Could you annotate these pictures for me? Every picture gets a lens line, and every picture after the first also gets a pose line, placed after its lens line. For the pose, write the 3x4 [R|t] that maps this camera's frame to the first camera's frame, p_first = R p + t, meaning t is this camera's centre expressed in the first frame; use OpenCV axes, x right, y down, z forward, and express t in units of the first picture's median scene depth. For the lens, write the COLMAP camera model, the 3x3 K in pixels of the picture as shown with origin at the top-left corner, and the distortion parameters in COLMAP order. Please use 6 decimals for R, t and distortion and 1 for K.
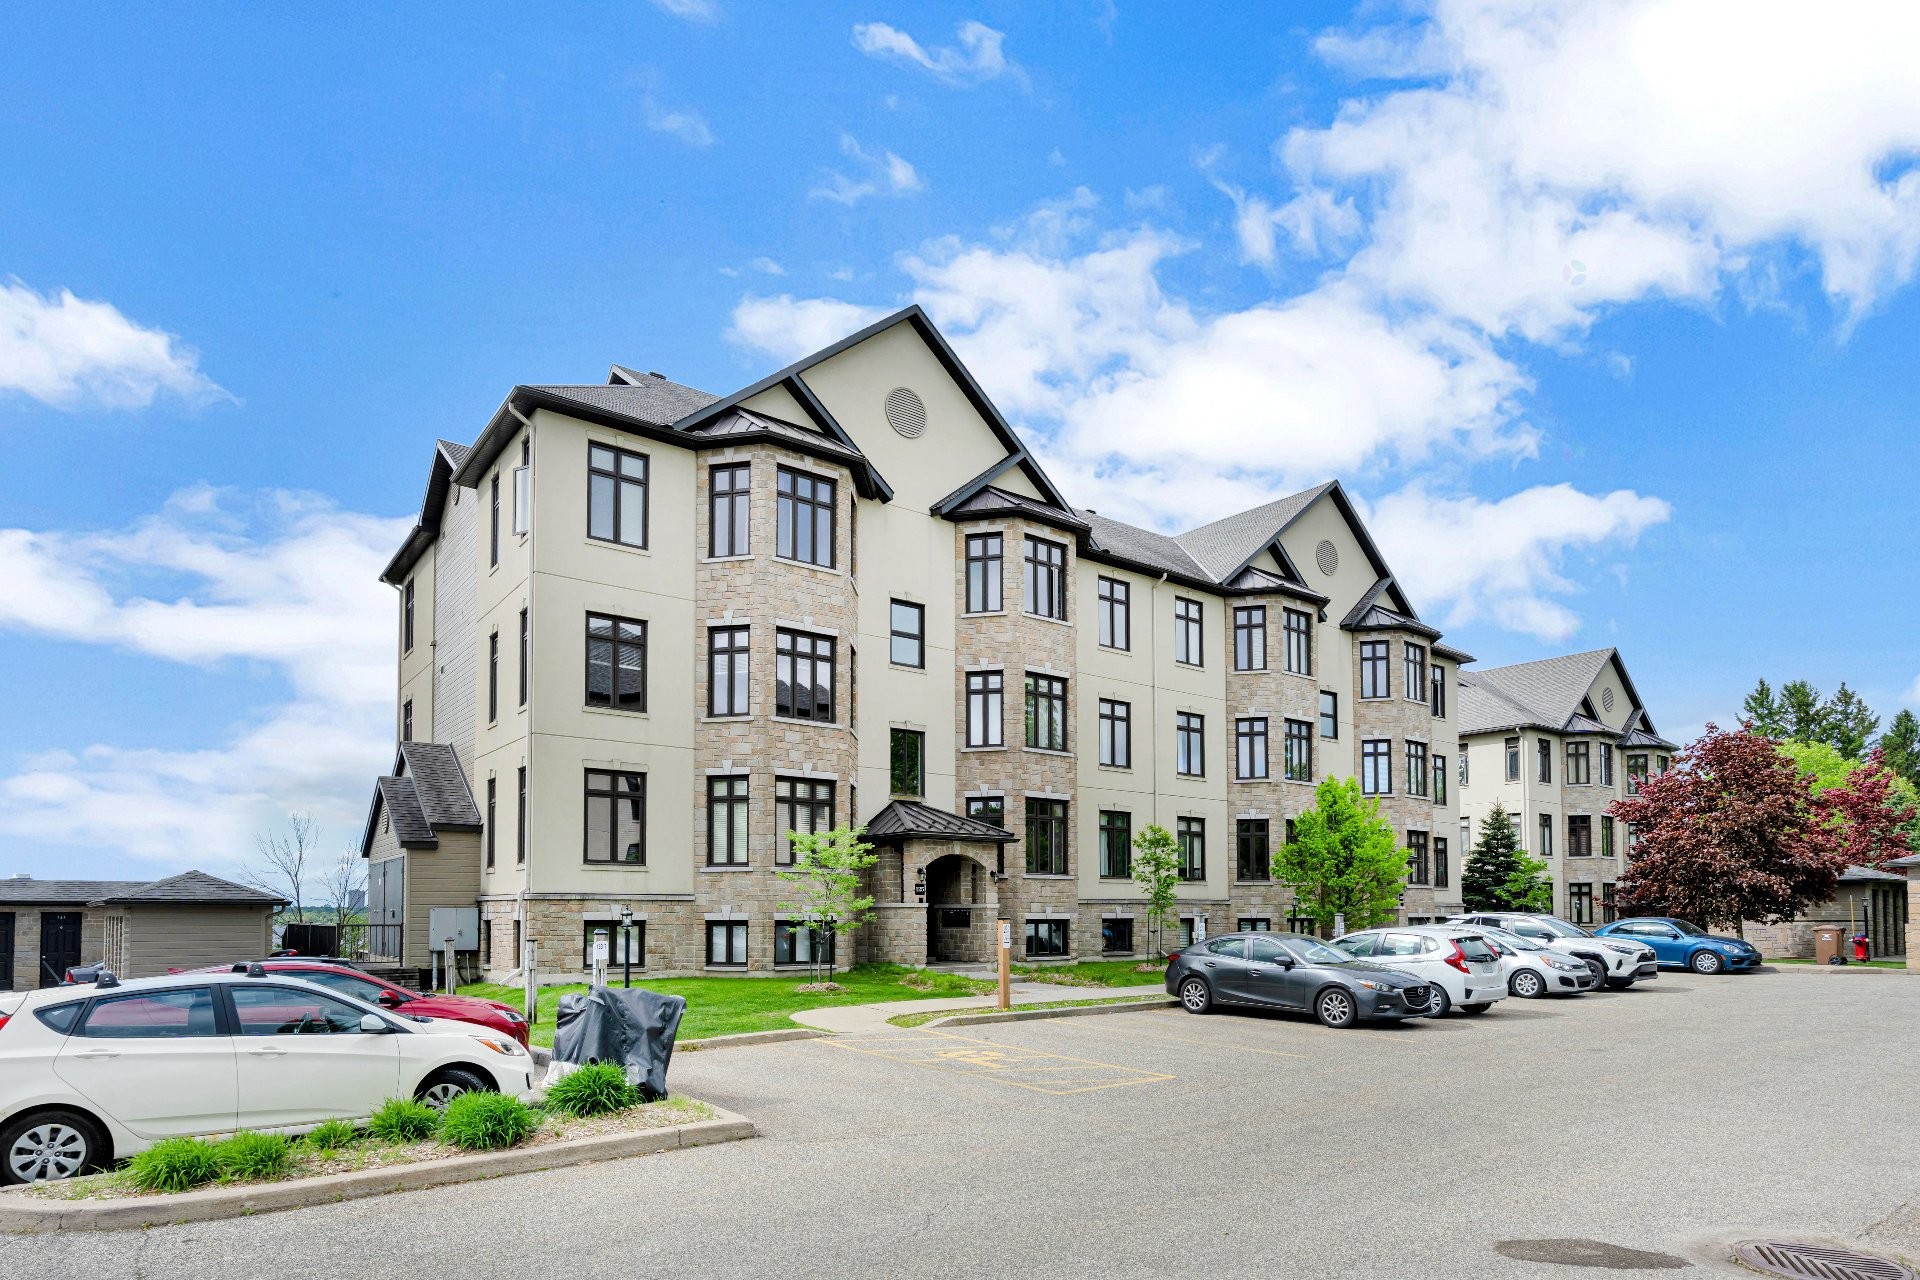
lens RADIAL K [[858.5, 0, 964.2], [0, 858.5, 658.1], [0, 0, 1]] dist [-0.002563, 0.000130]
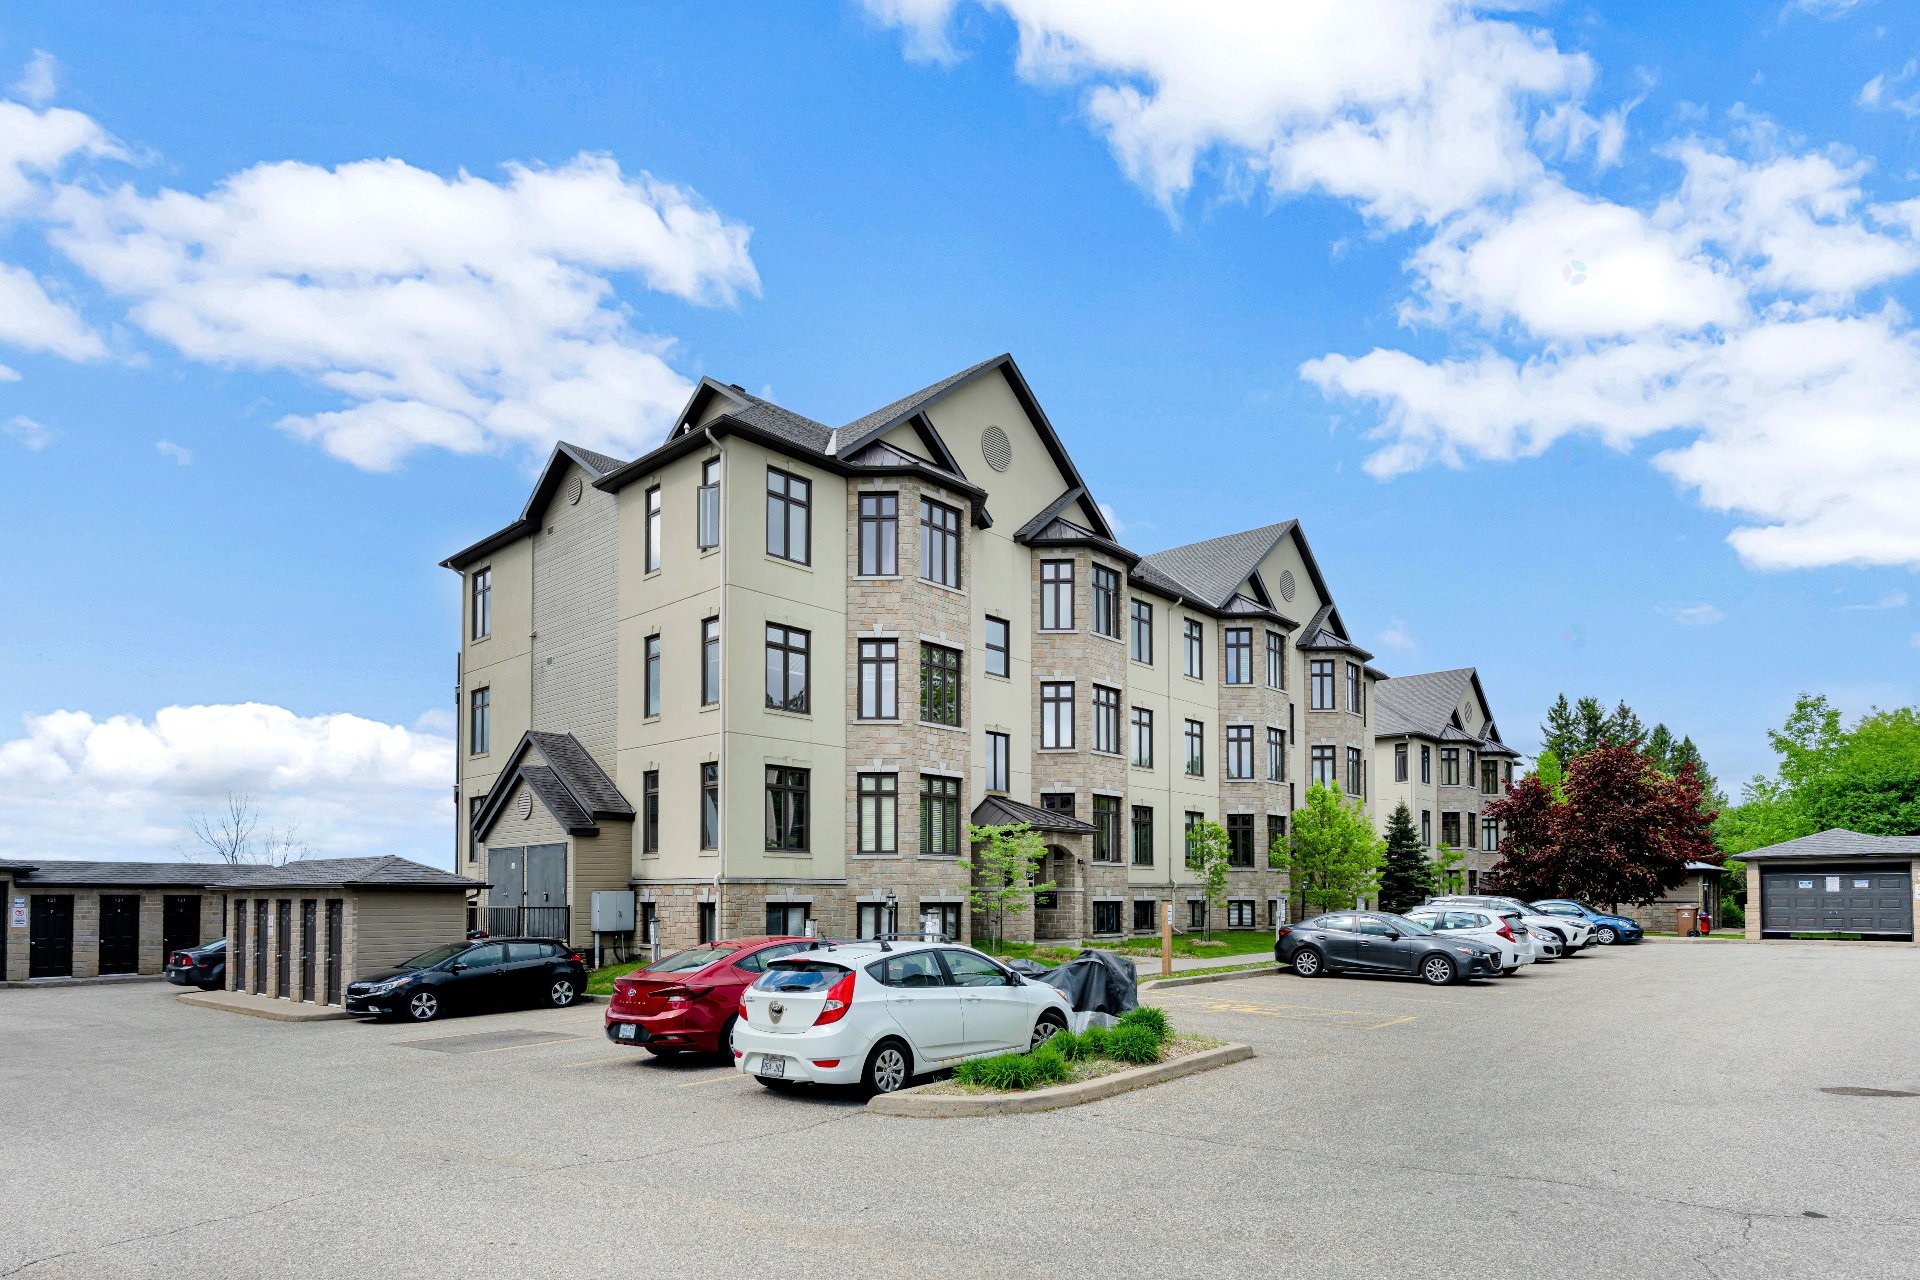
lens RADIAL K [[840.5, 0, 960.0], [0, 840.5, 640.0], [0, 0, 1]] dist [-0.001418, -0.000382]
pose [[0.988925, 0.043184, 0.141996, -0.267768], [-0.042193, 0.999060, -0.009986, -0.023802], [-0.142294, 0.003884, 0.989817, -0.081046]]
